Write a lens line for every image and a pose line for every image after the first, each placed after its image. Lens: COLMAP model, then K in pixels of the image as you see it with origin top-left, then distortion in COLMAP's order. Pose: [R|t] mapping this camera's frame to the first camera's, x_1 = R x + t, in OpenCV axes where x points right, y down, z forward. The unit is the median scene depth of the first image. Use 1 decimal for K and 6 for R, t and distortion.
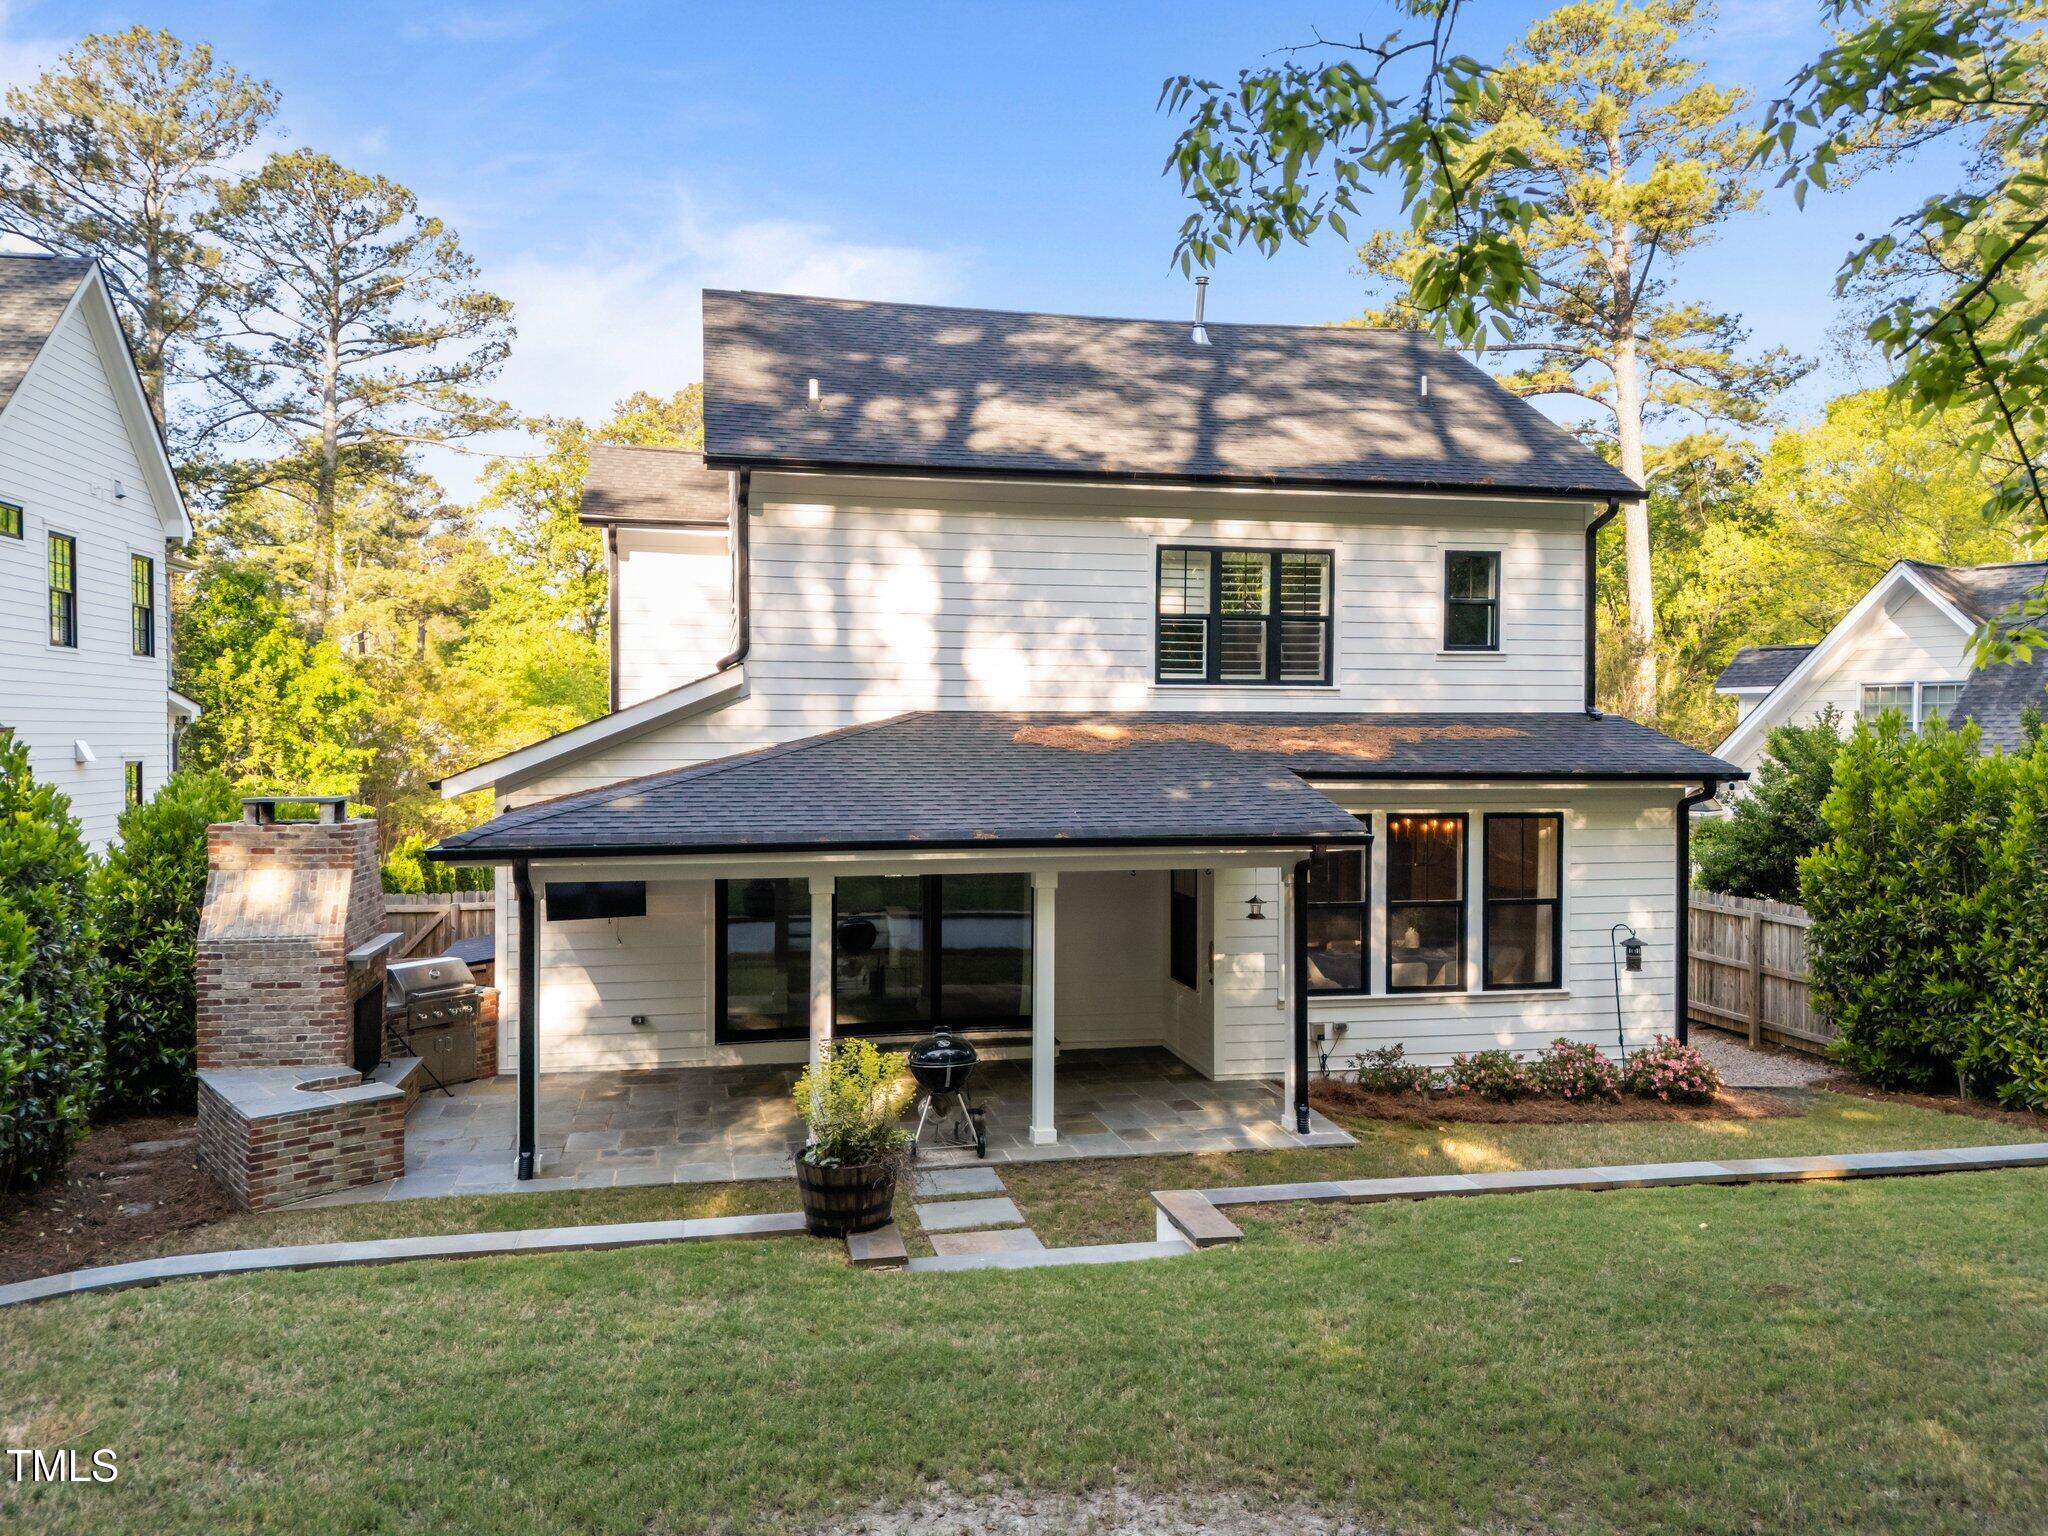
lens RADIAL K [[1518.9, 0, 1040.2], [0, 1518.9, 757.6], [0, 0, 1]] dist [0.063750, -0.047406]
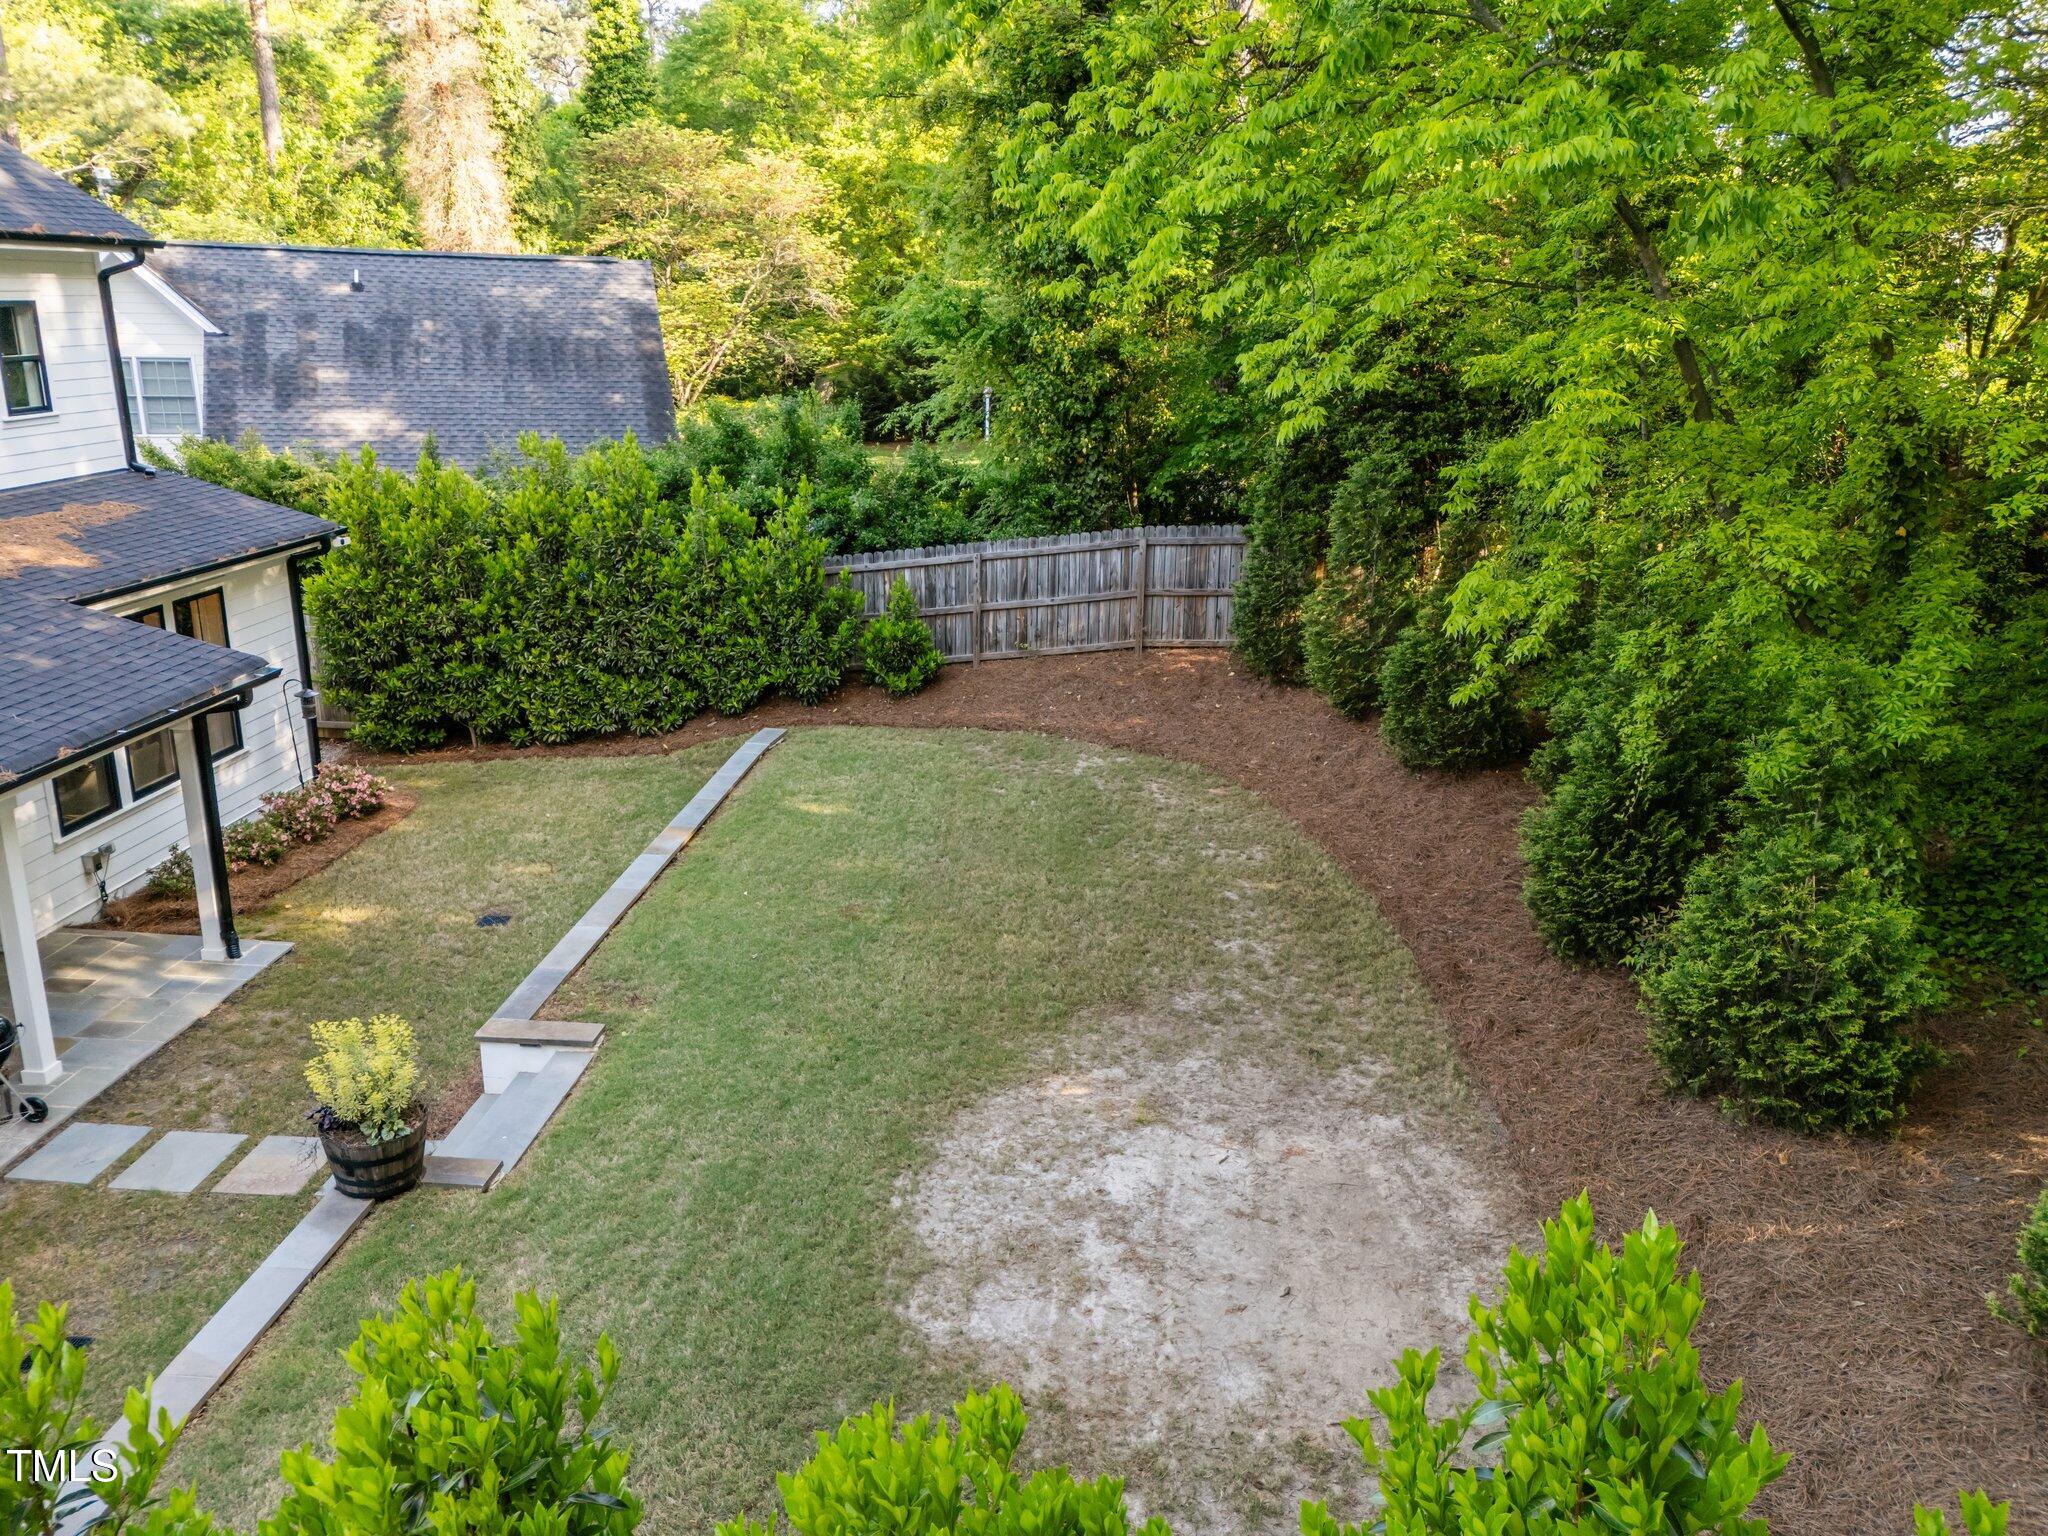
lens RADIAL K [[1518.9, 0, 1034.3], [0, 1518.9, 778.7], [0, 0, 1]] dist [0.063750, -0.047406]
pose [[0.278626, -0.284189, 0.917390, -0.502576], [-0.011295, 0.954181, 0.299017, -0.158396], [-0.960333, -0.093676, 0.262650, 0.176566]]
